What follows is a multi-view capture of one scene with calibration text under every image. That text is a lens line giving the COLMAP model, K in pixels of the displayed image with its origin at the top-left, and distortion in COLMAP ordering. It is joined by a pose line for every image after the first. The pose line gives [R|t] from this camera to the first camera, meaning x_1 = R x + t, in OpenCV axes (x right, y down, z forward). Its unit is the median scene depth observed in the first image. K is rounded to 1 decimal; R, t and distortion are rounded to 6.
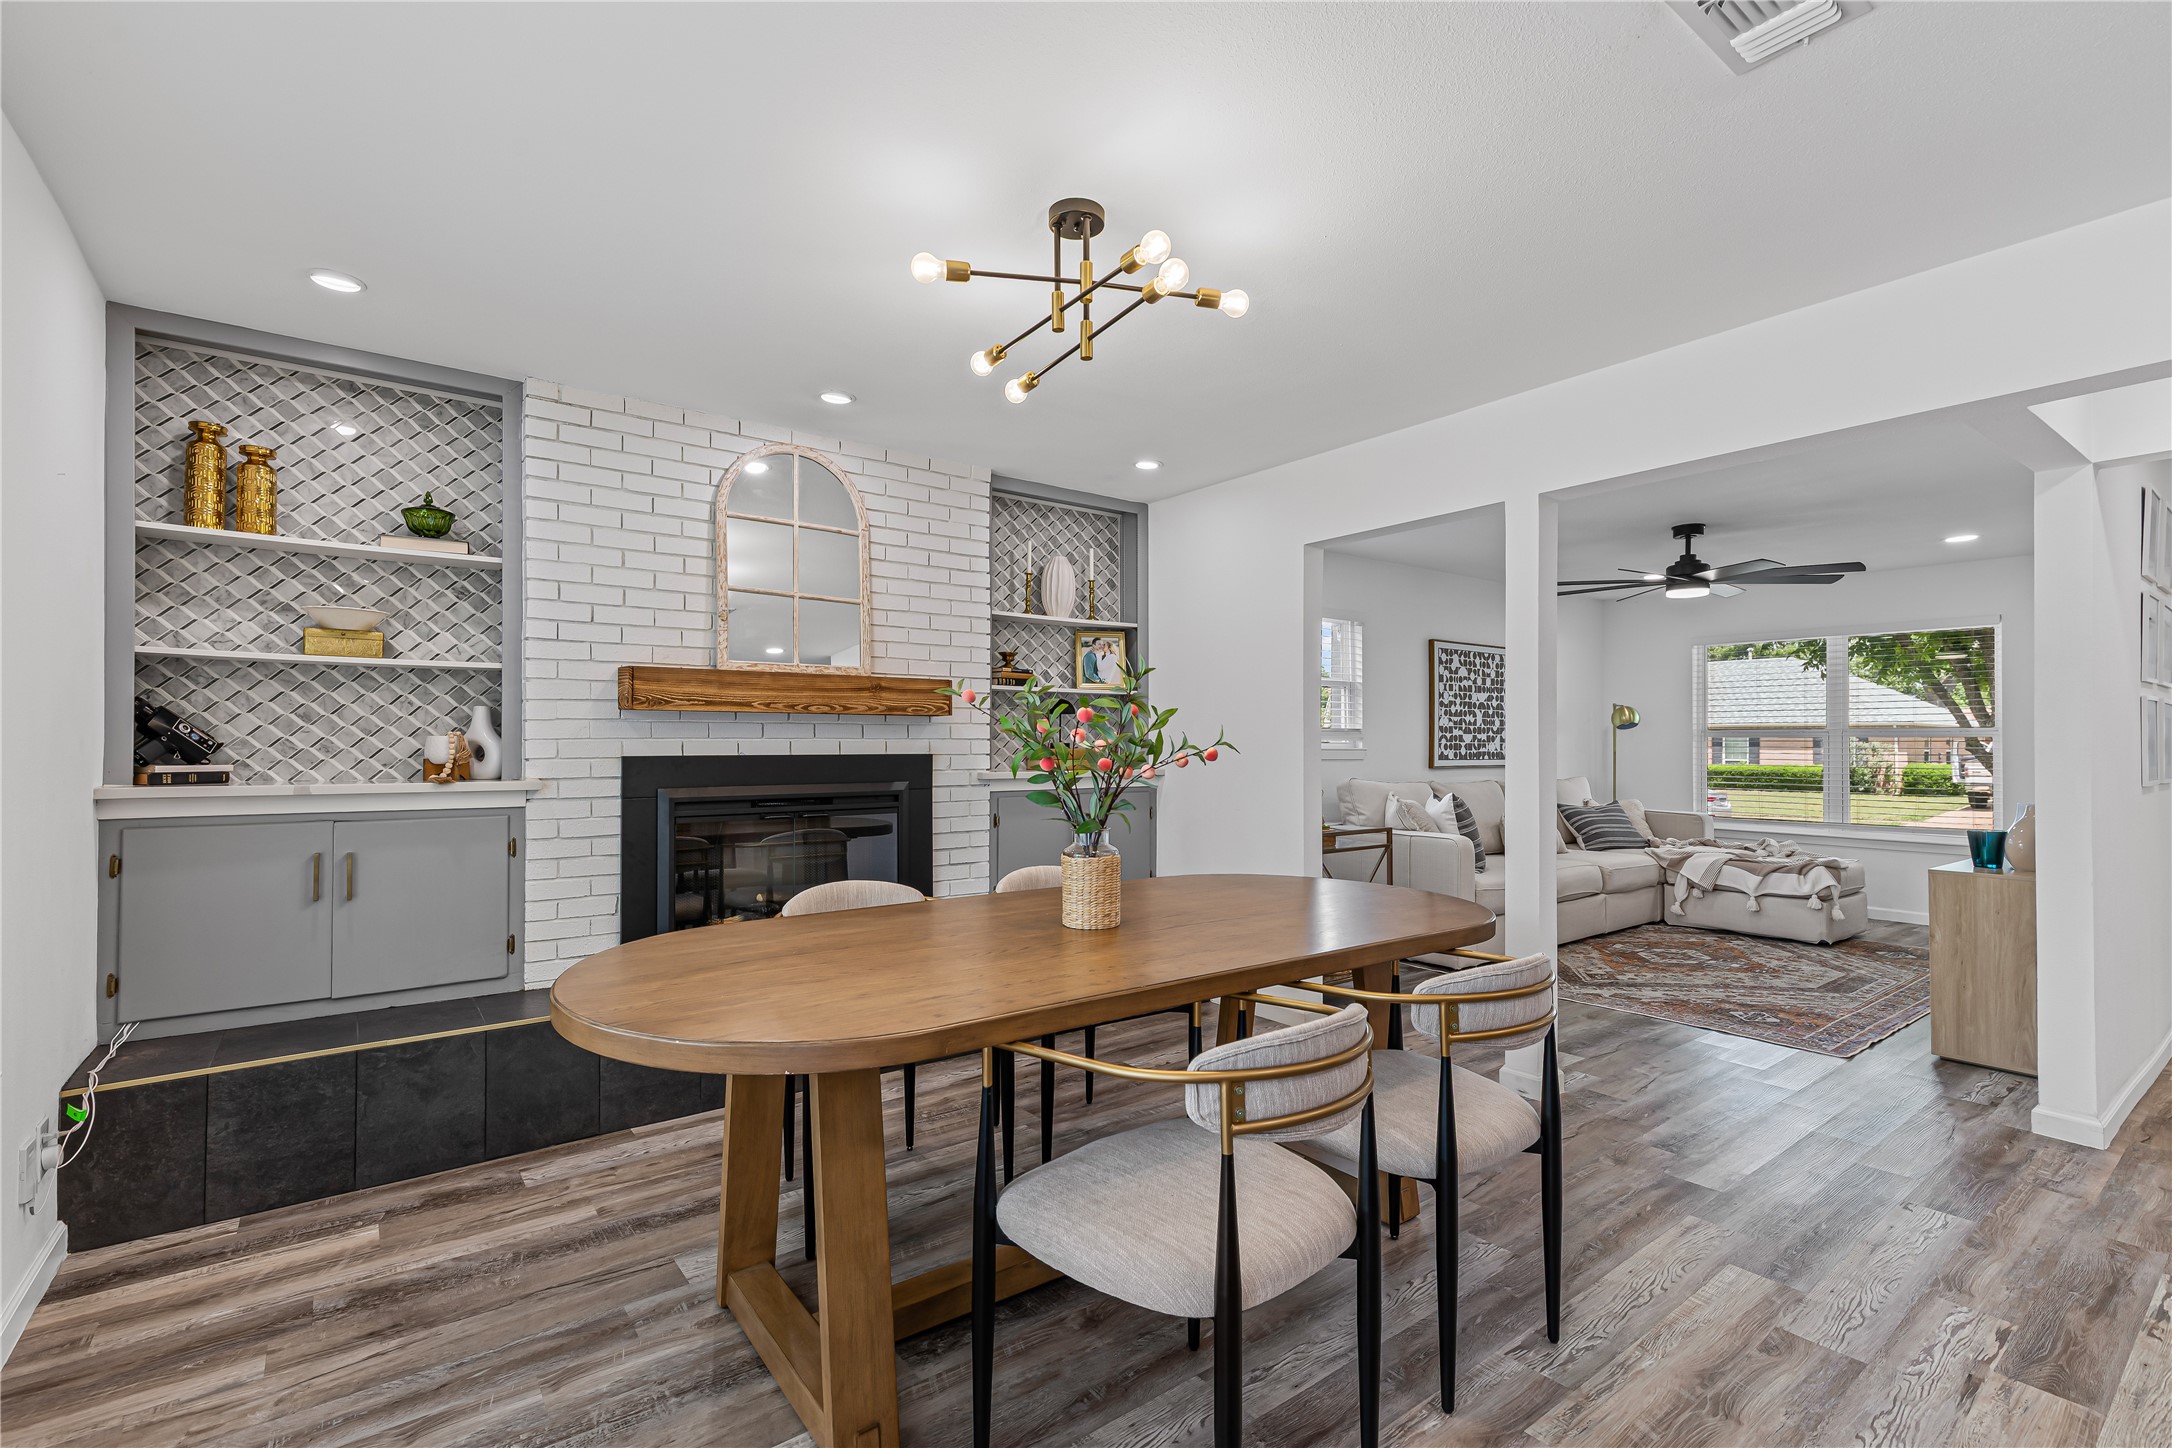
lens RADIAL K [[972.6, 0, 1072.0], [0, 972.6, 725.8], [0, 0, 1]] dist [0.004846, -0.000730]
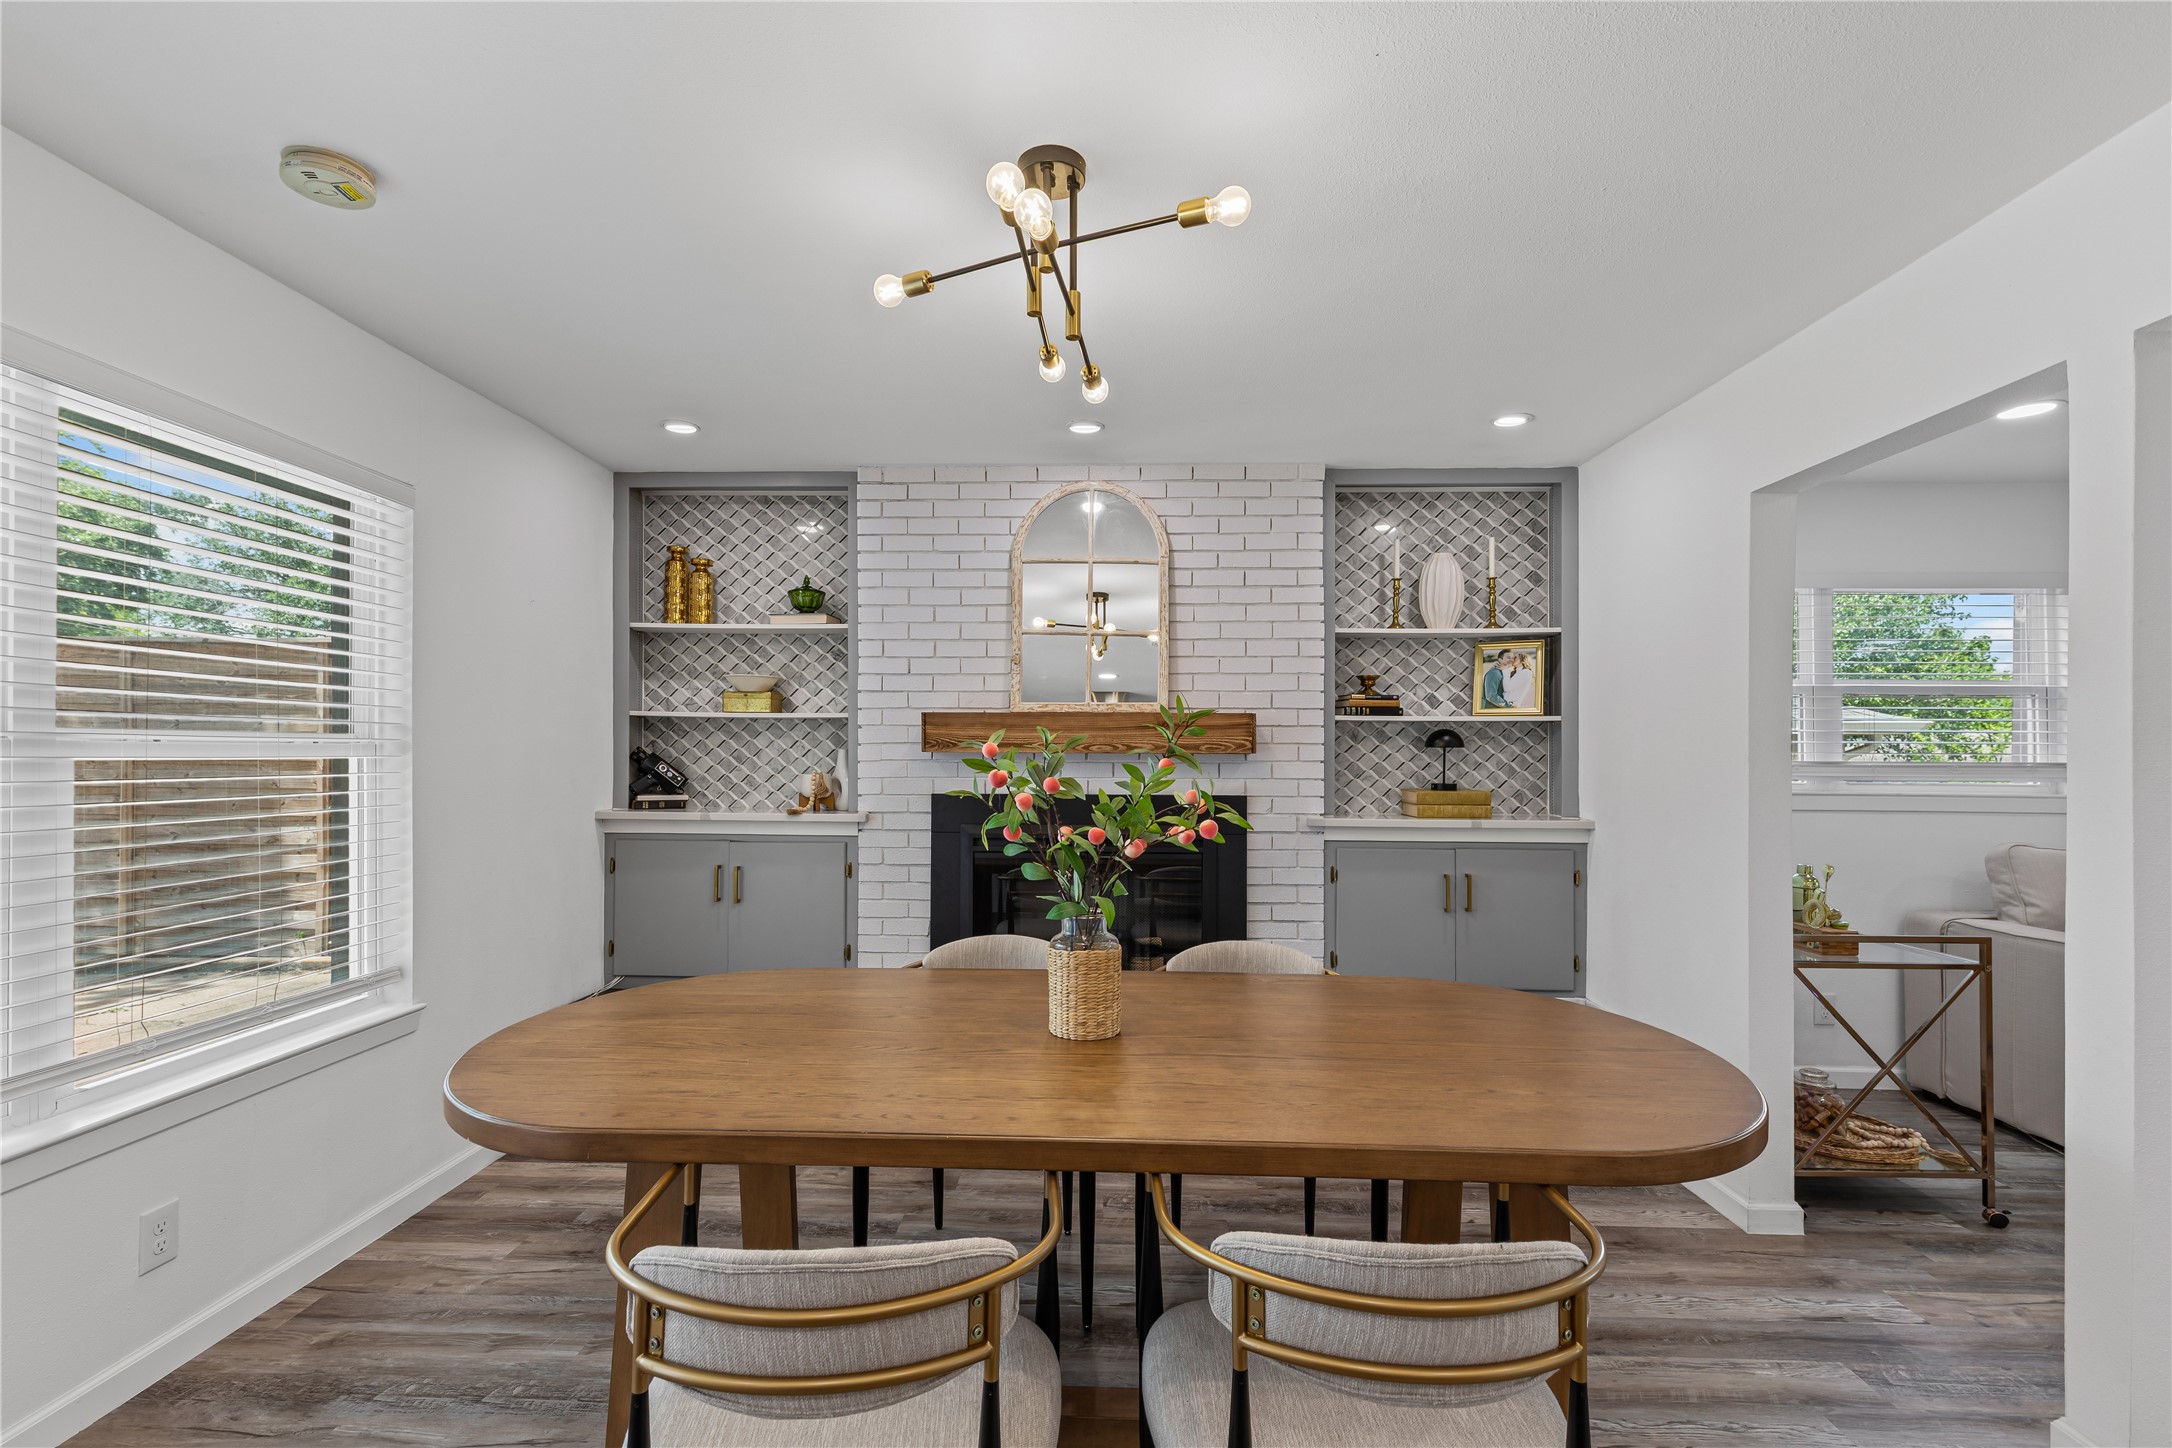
lens RADIAL K [[972.6, 0, 1085.5], [0, 972.6, 741.5], [0, 0, 1]] dist [0.004846, -0.000730]
pose [[0.779602, -0.006122, -0.626245, 0.372670], [0.006993, 0.999975, -0.001069, -0.026174], [0.626236, -0.003546, 0.779625, 0.257075]]
